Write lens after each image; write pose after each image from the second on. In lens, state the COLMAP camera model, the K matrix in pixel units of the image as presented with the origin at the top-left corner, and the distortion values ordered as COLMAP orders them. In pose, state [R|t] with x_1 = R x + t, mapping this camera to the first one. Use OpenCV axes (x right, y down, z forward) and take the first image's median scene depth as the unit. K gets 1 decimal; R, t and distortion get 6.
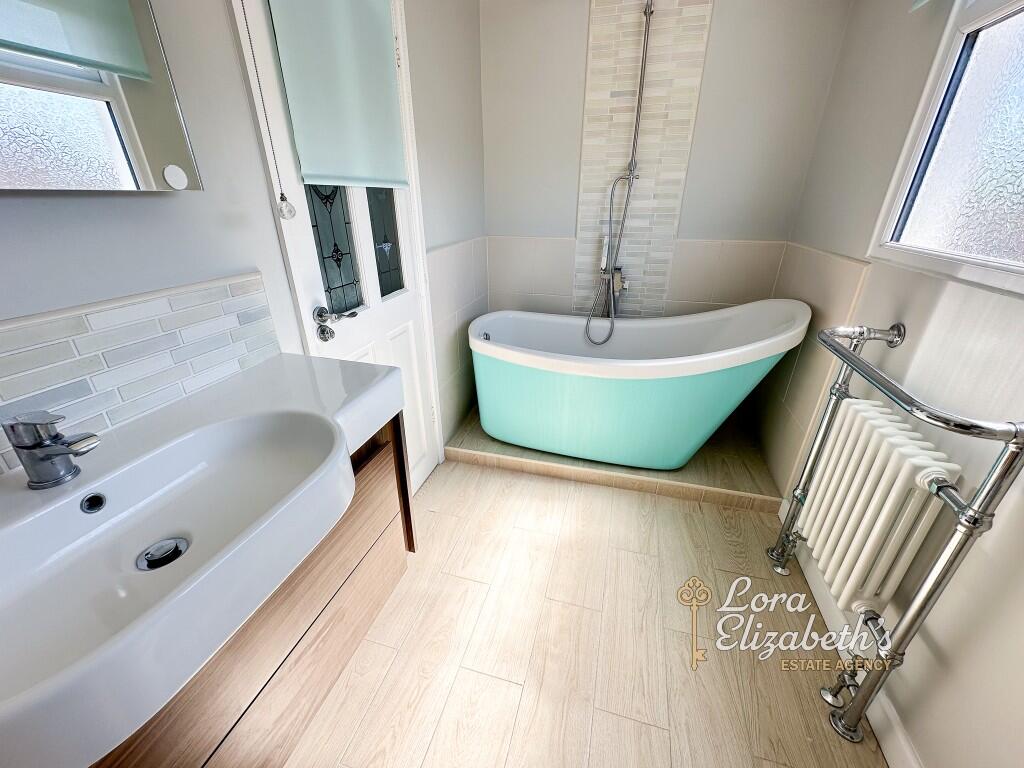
lens RADIAL K [[407.5, 0, 514.0], [0, 407.5, 383.7], [0, 0, 1]] dist [-0.001214, -0.000197]
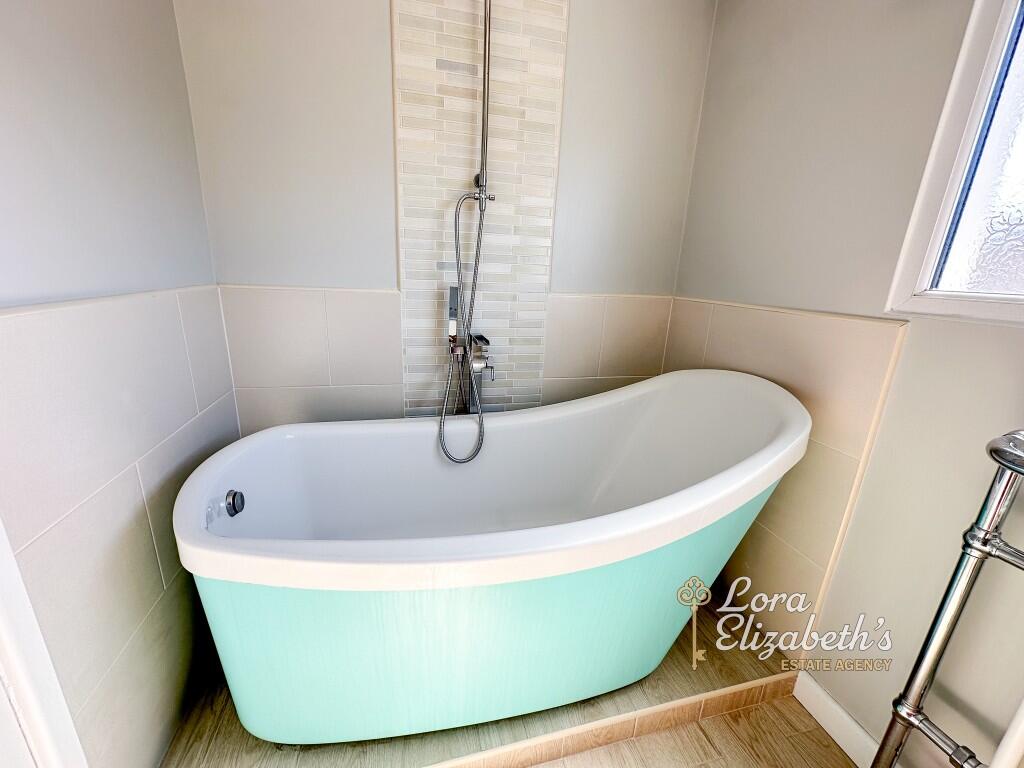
lens RADIAL K [[410.3, 0, 509.9], [0, 410.3, 384.5], [0, 0, 1]] dist [-0.000236, 0.000003]
pose [[0.867325, -0.099055, 0.487787, -0.014939], [0.166743, 0.981195, -0.097231, -0.147805], [-0.468983, 0.165666, 0.867531, 0.460799]]
